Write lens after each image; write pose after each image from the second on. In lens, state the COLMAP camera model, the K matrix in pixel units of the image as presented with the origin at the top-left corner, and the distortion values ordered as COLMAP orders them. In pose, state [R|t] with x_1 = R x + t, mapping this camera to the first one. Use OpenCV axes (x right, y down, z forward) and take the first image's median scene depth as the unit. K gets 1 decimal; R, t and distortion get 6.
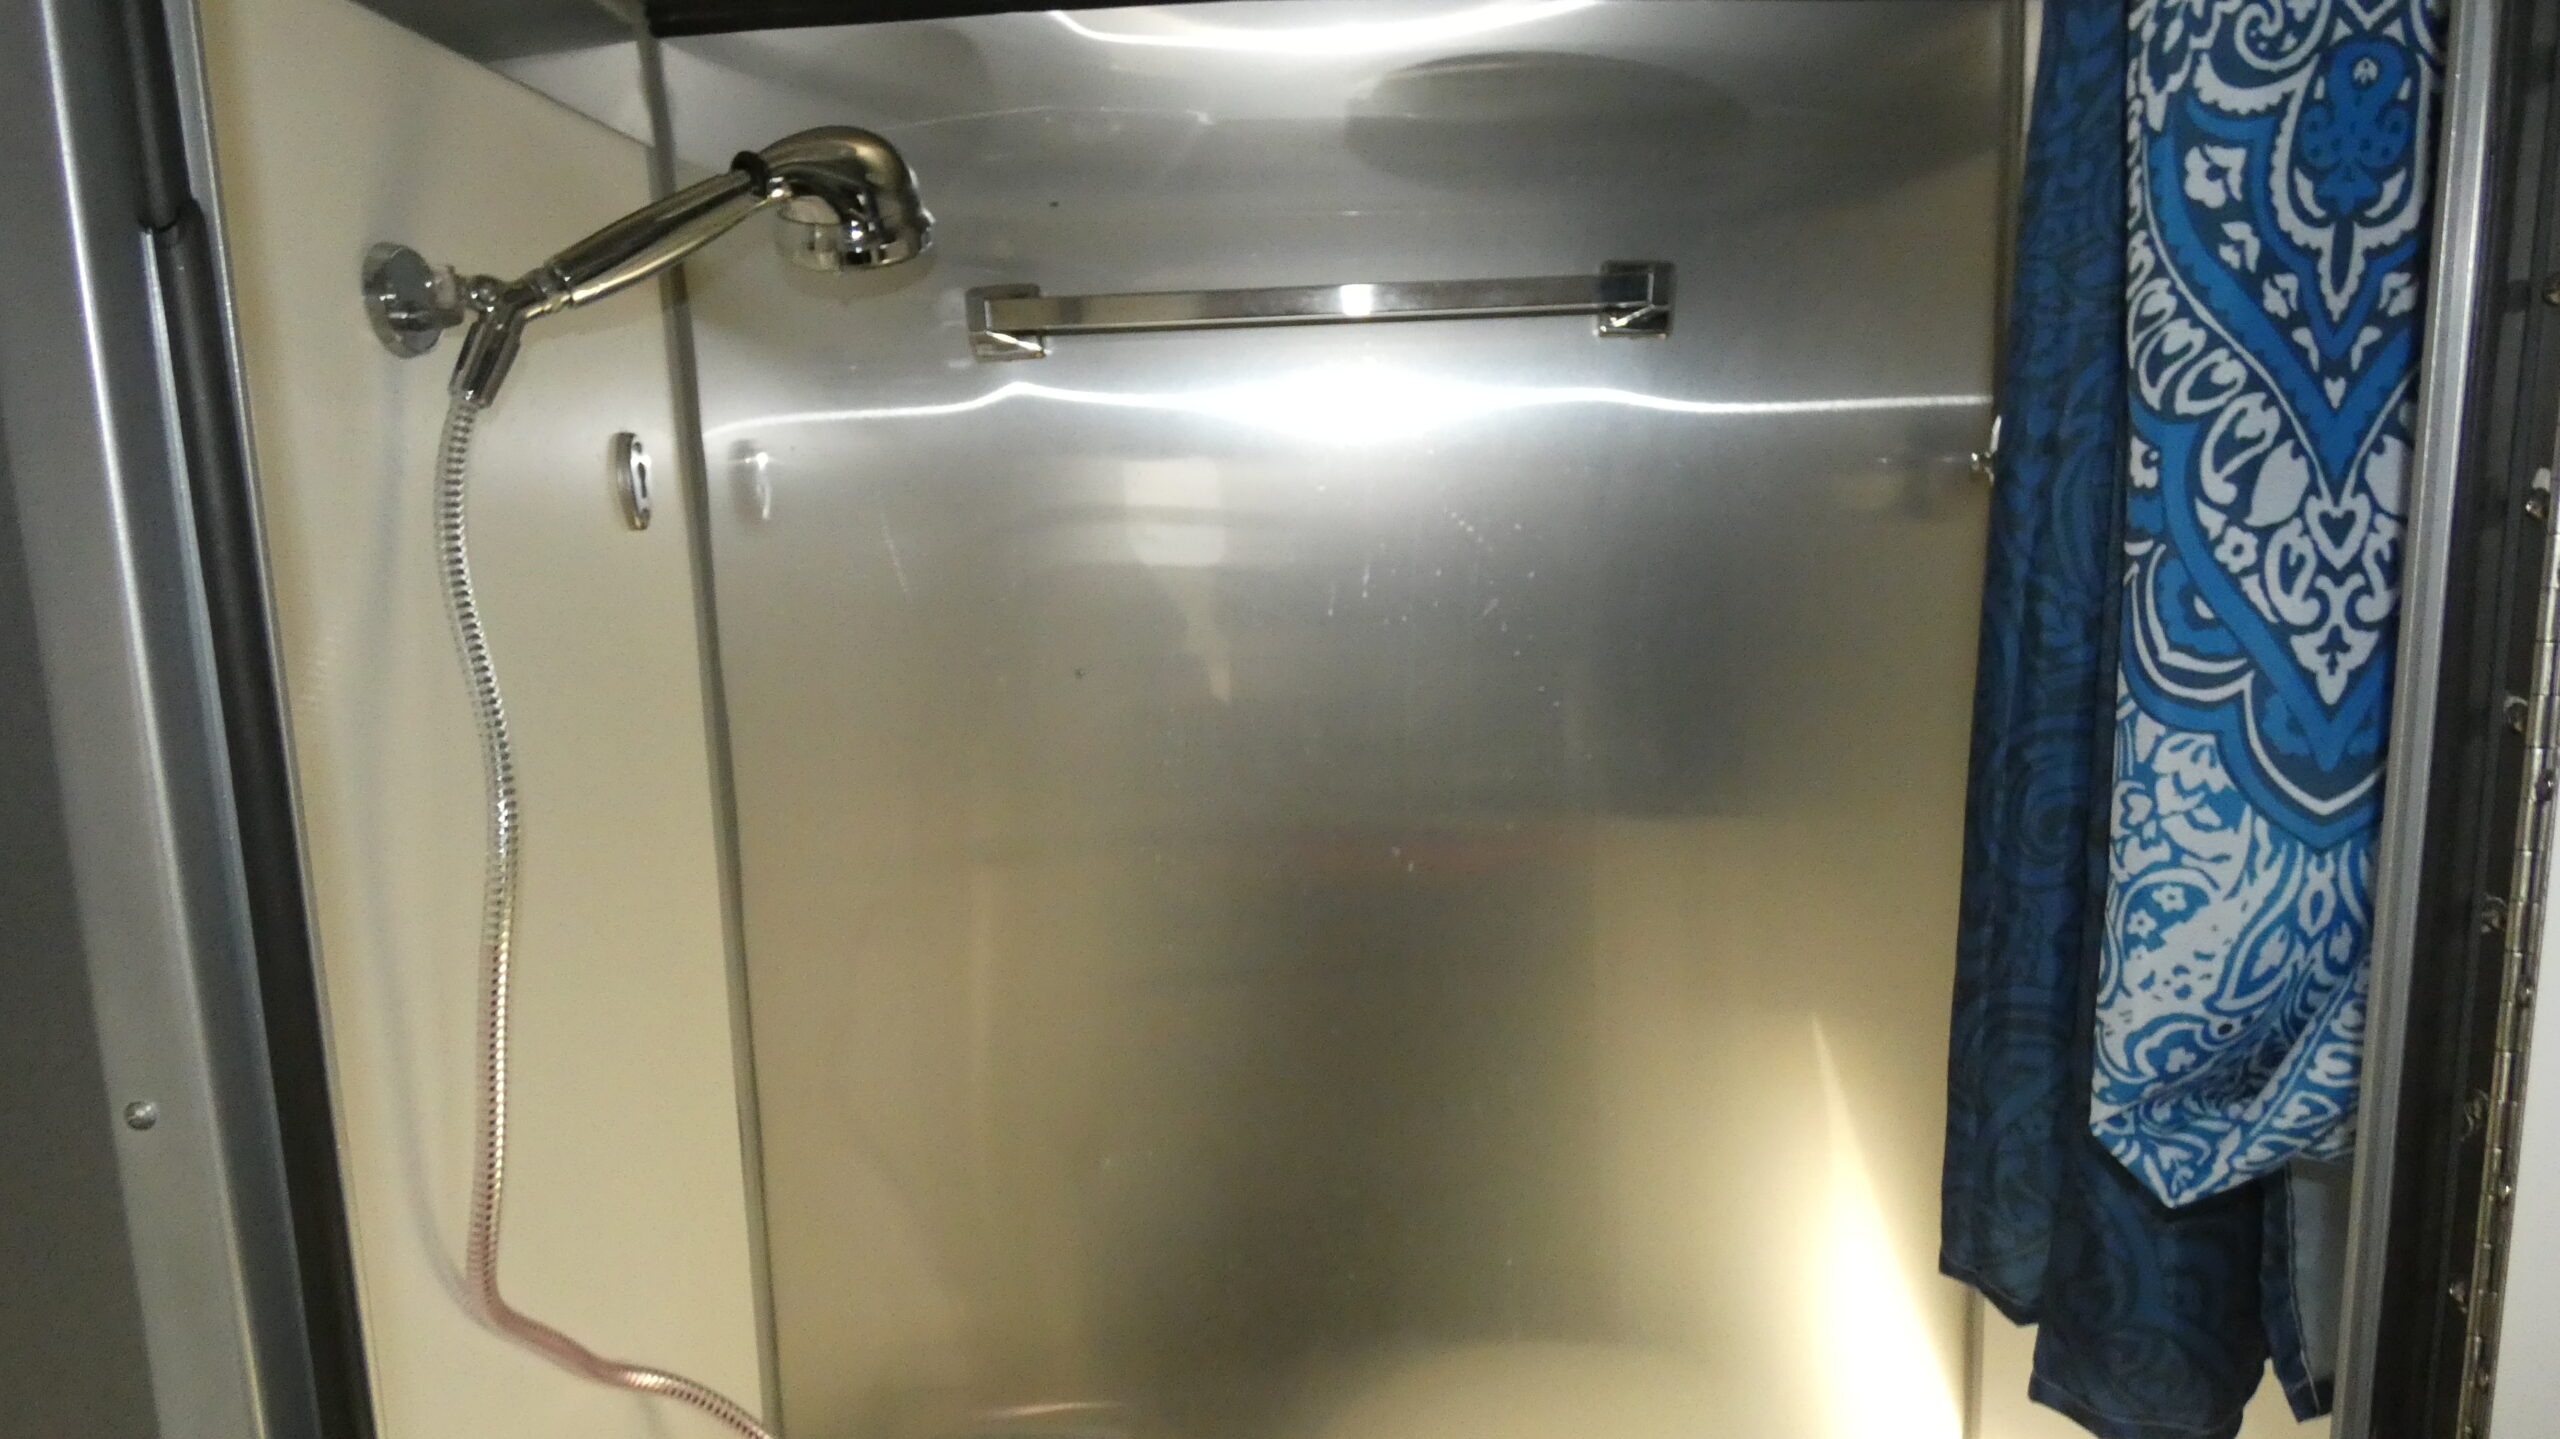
lens RADIAL K [[1544.7, 0, 1275.1], [0, 1544.7, 709.1], [0, 0, 1]] dist [0.000420, -0.002021]
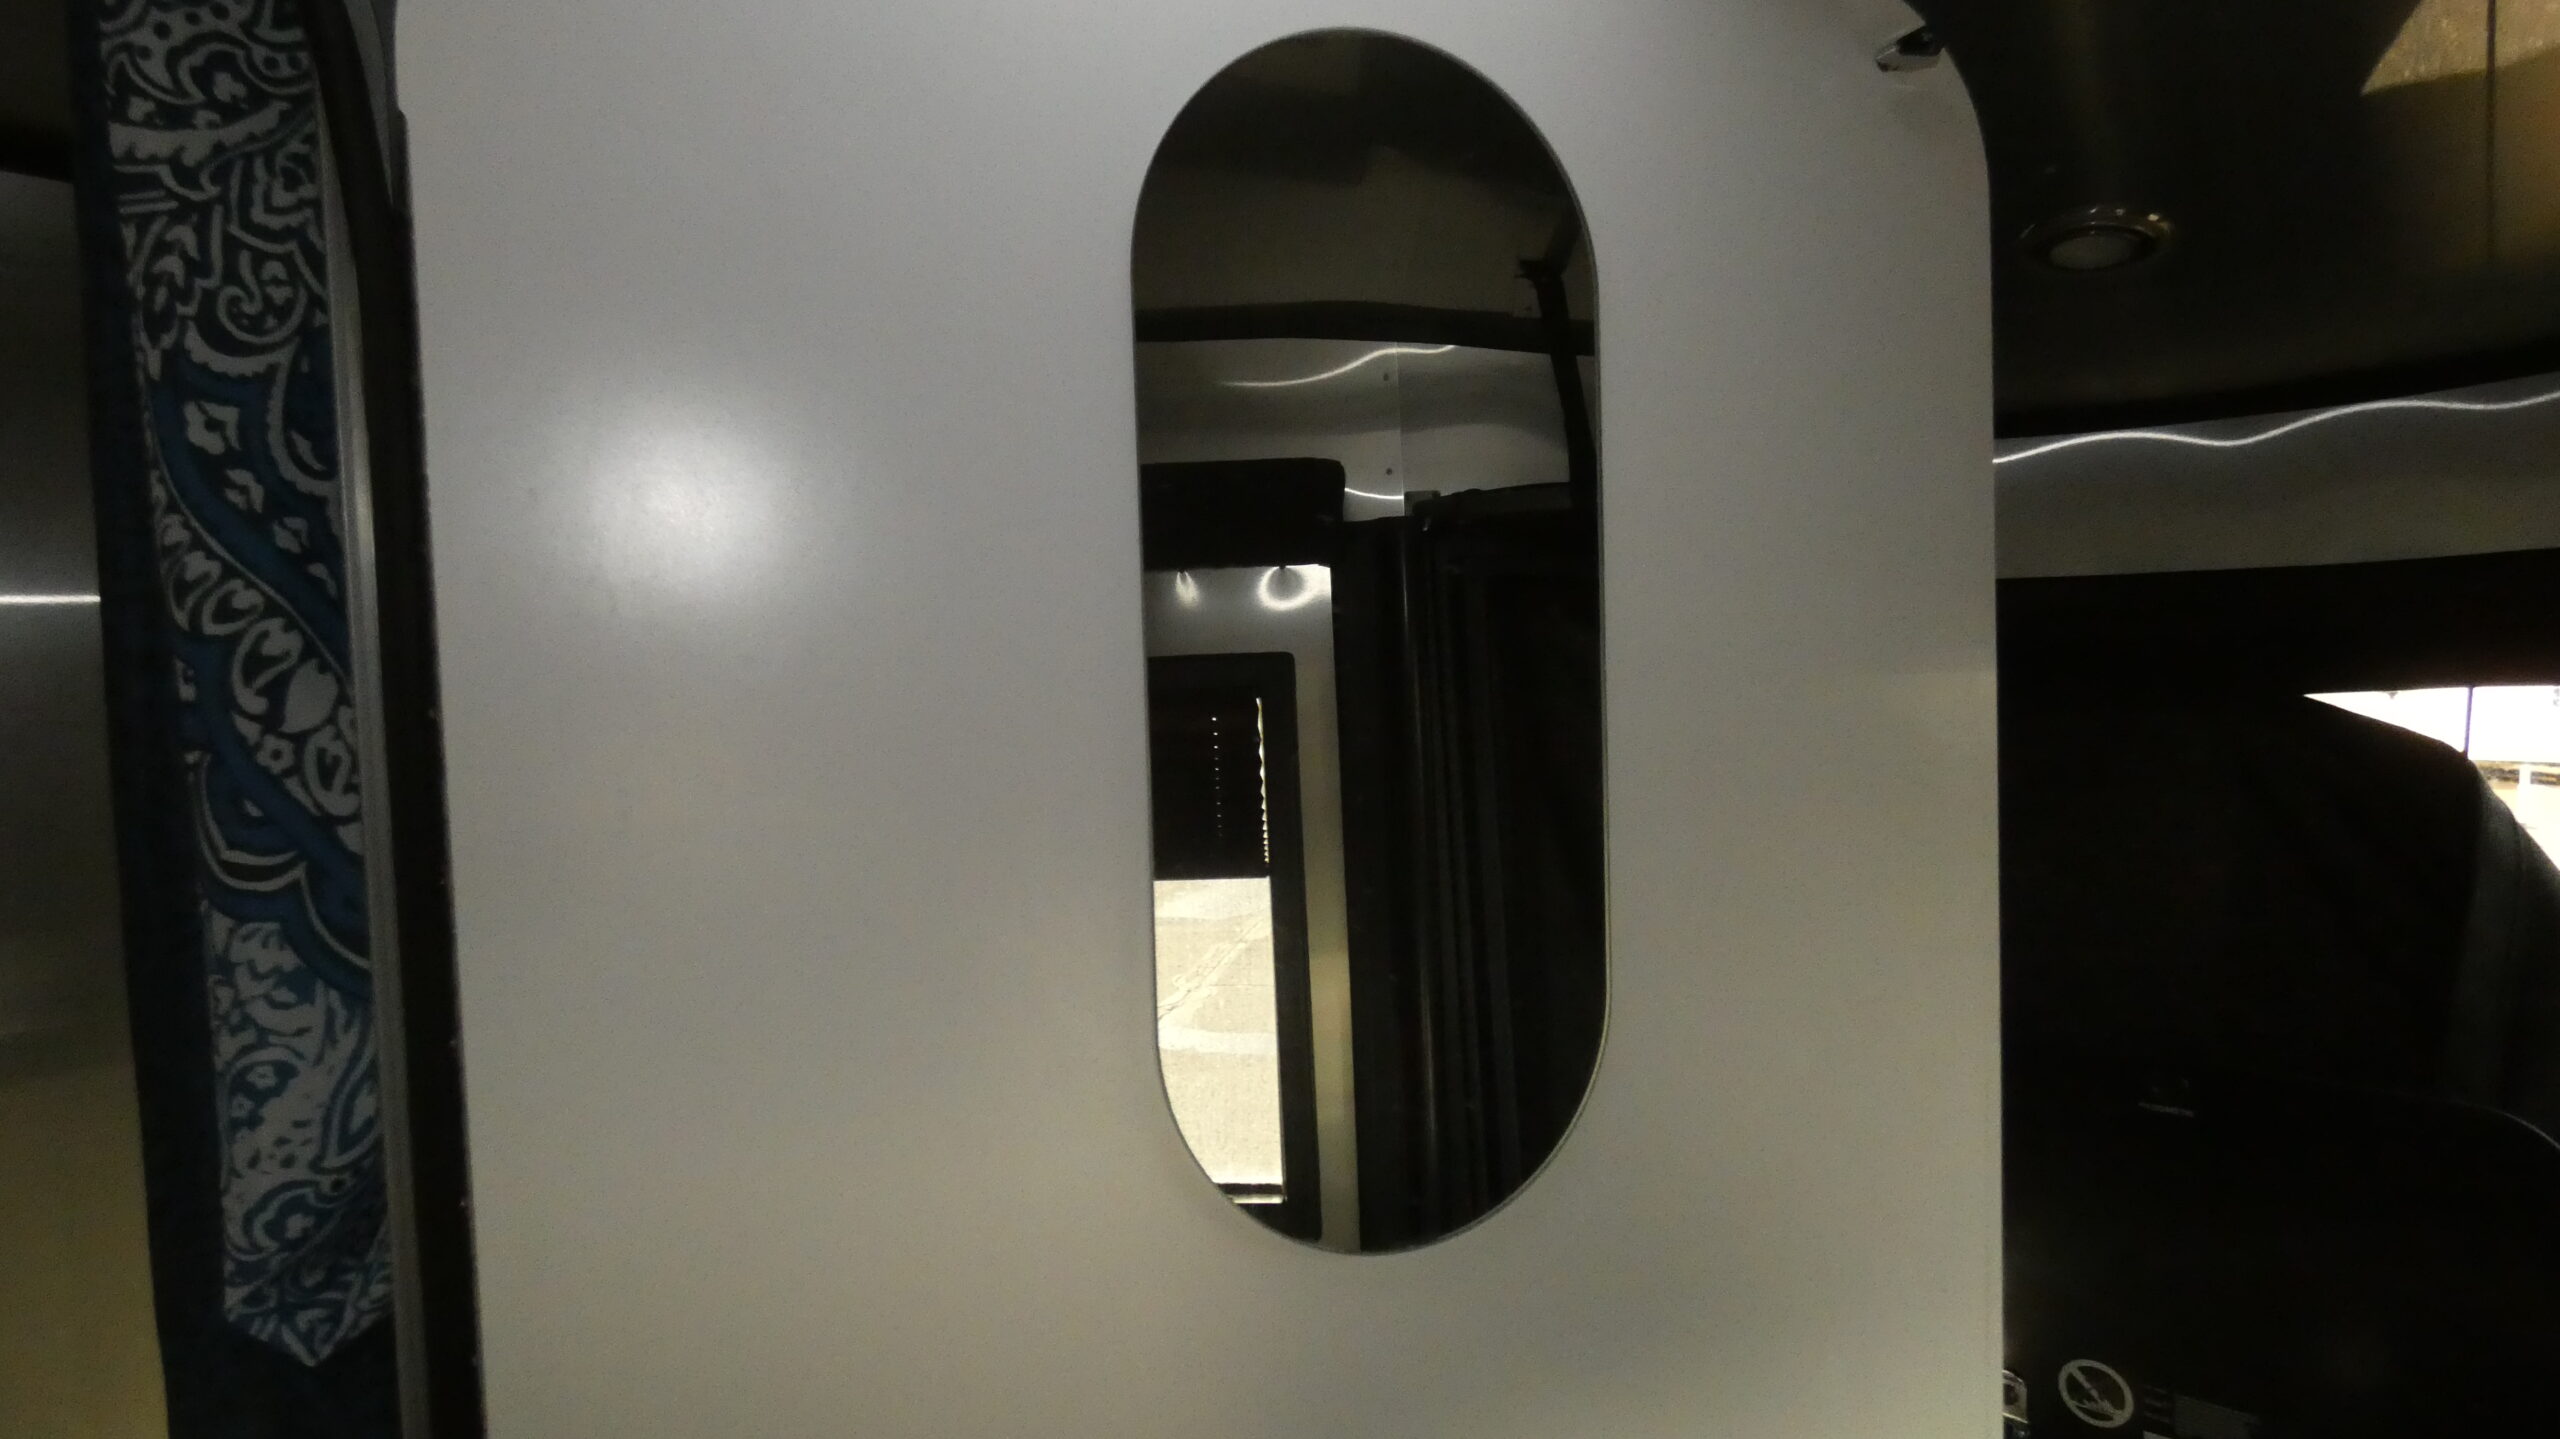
lens RADIAL K [[1544.7, 0, 1265.7], [0, 1544.7, 721.3], [0, 0, 1]] dist [0.000420, -0.002021]
pose [[0.651829, -0.040506, 0.757284, 0.234825], [0.129005, 0.989941, -0.058091, 0.030158], [-0.747313, 0.135559, 0.650497, -0.264585]]
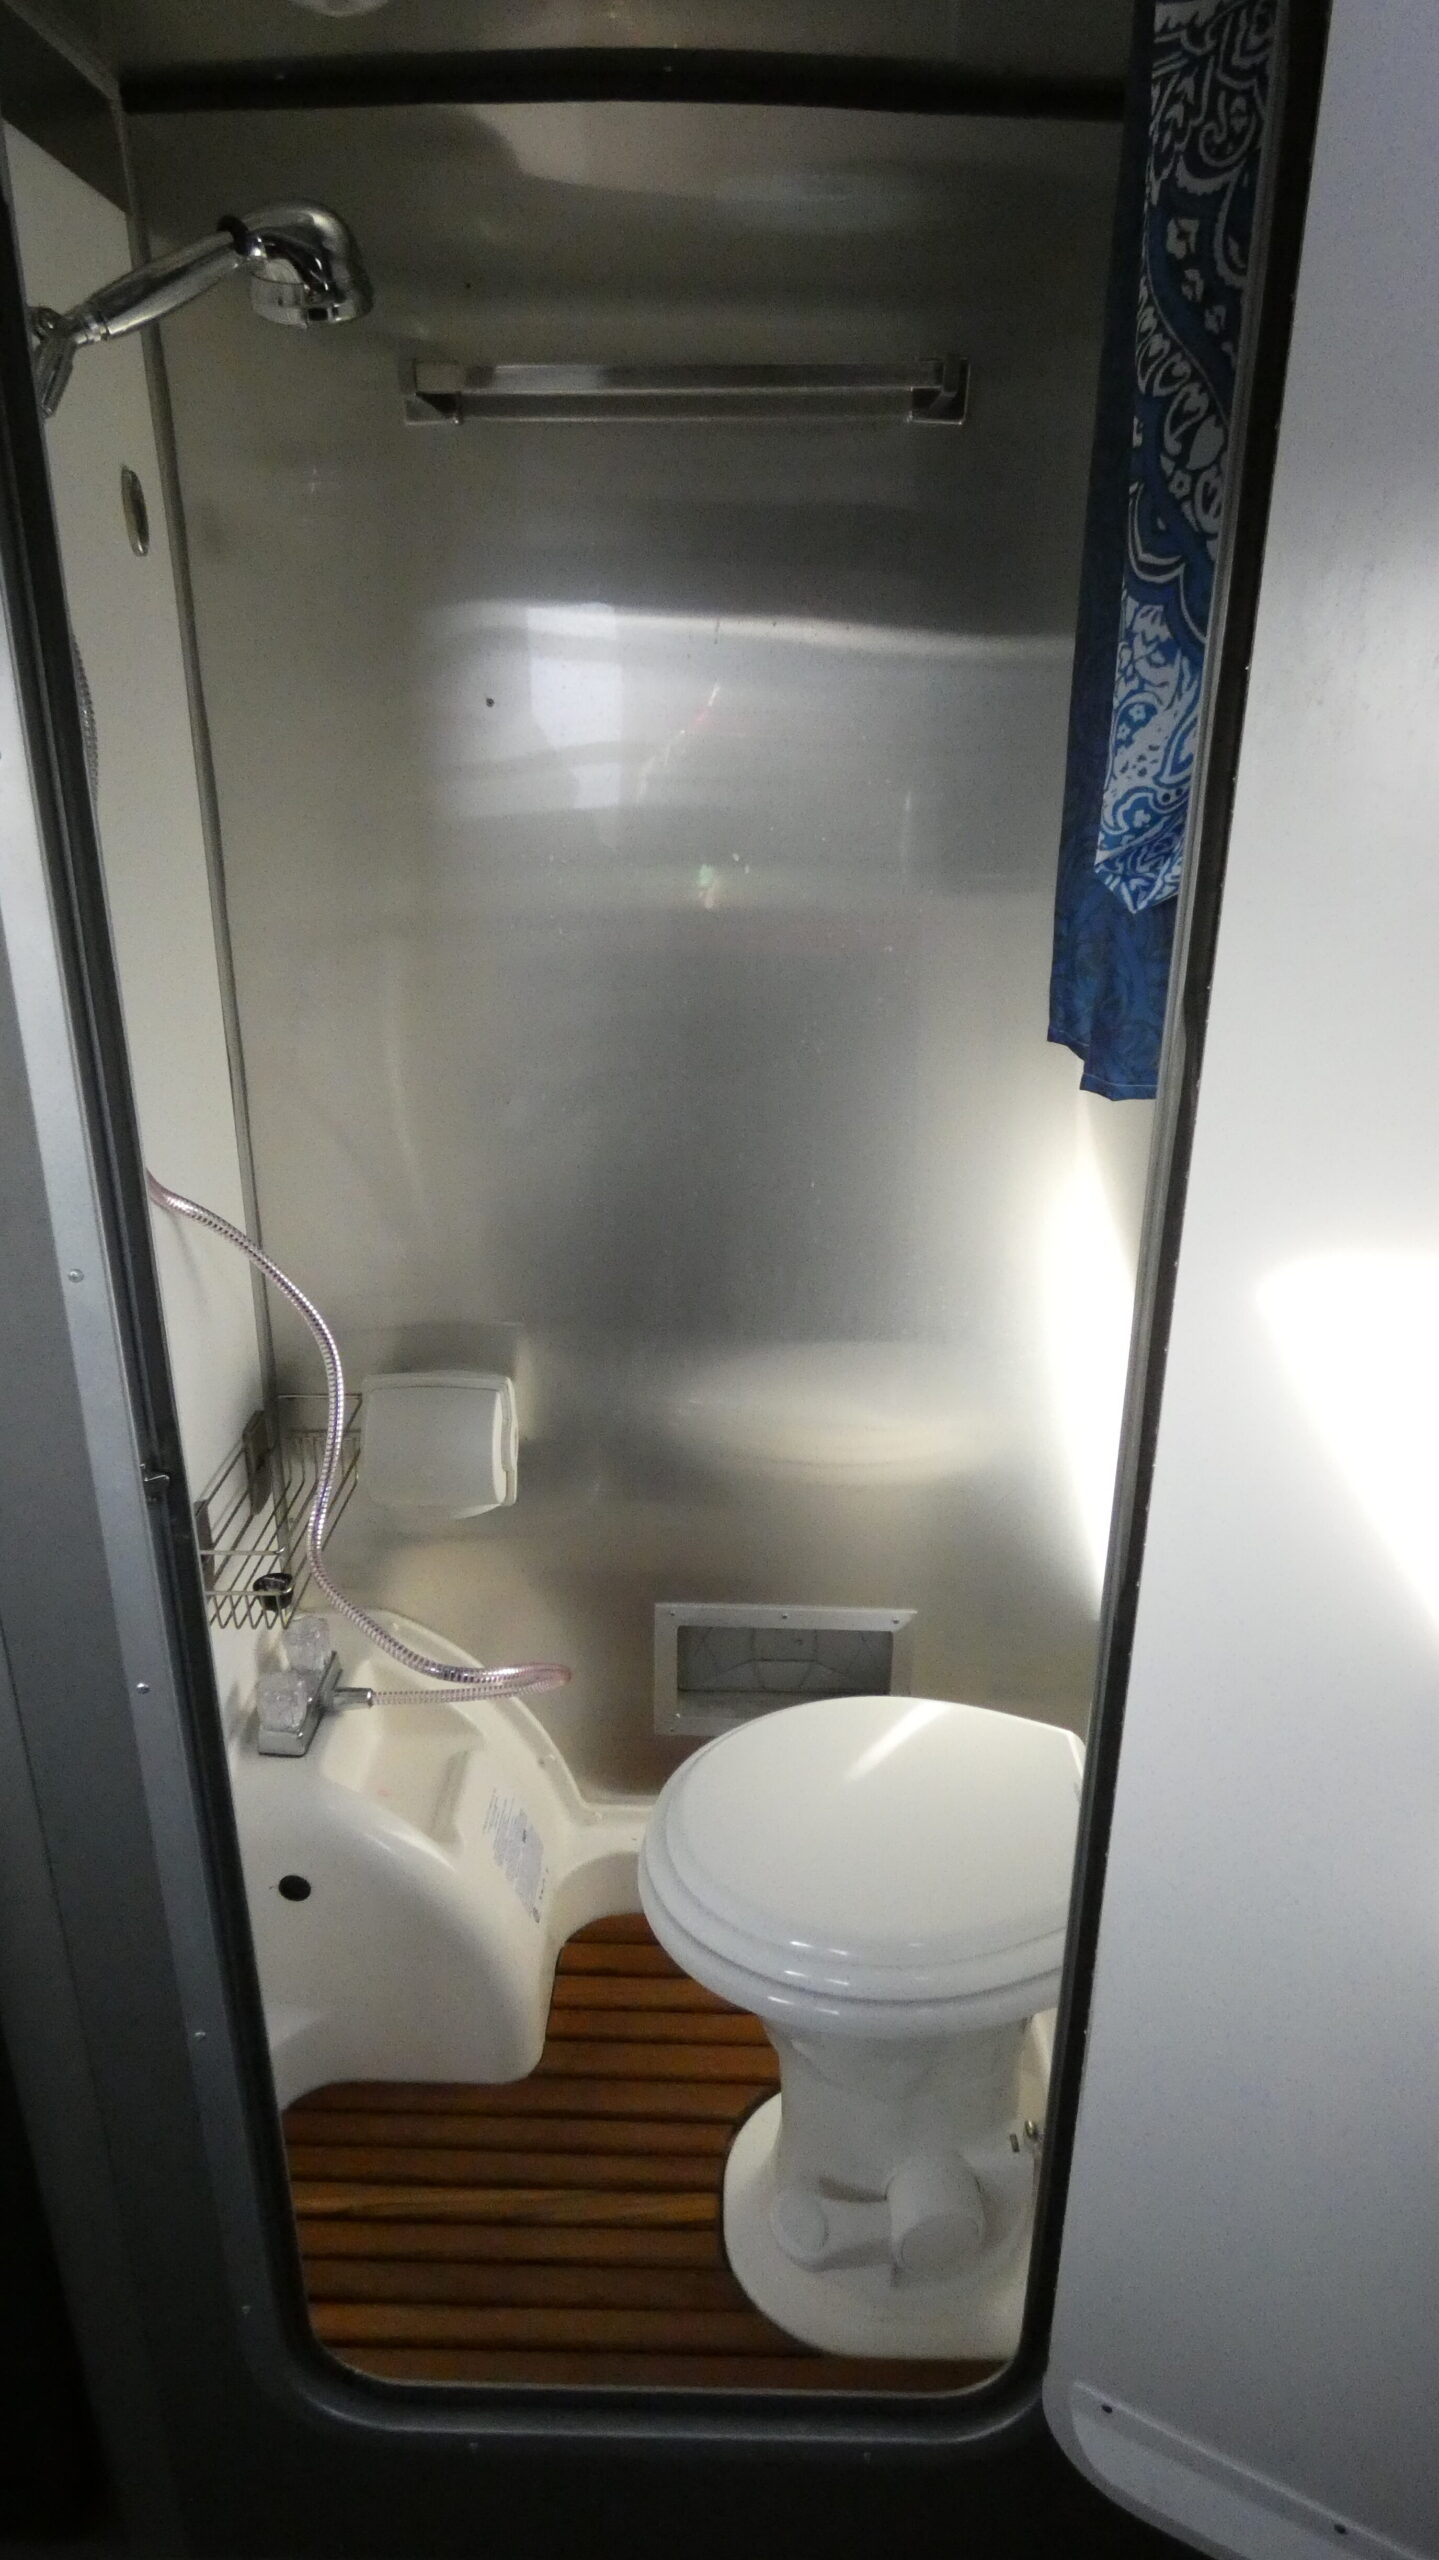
lens RADIAL K [[1544.7, 0, 719.8], [0, 1544.7, 1288.9], [0, 0, 1]] dist [0.000420, -0.002021]
pose [[0.999258, 0.020839, 0.032379, 0.073150], [-0.027424, 0.975440, 0.218550, 0.394302], [-0.027029, -0.219276, 0.975289, -0.826713]]
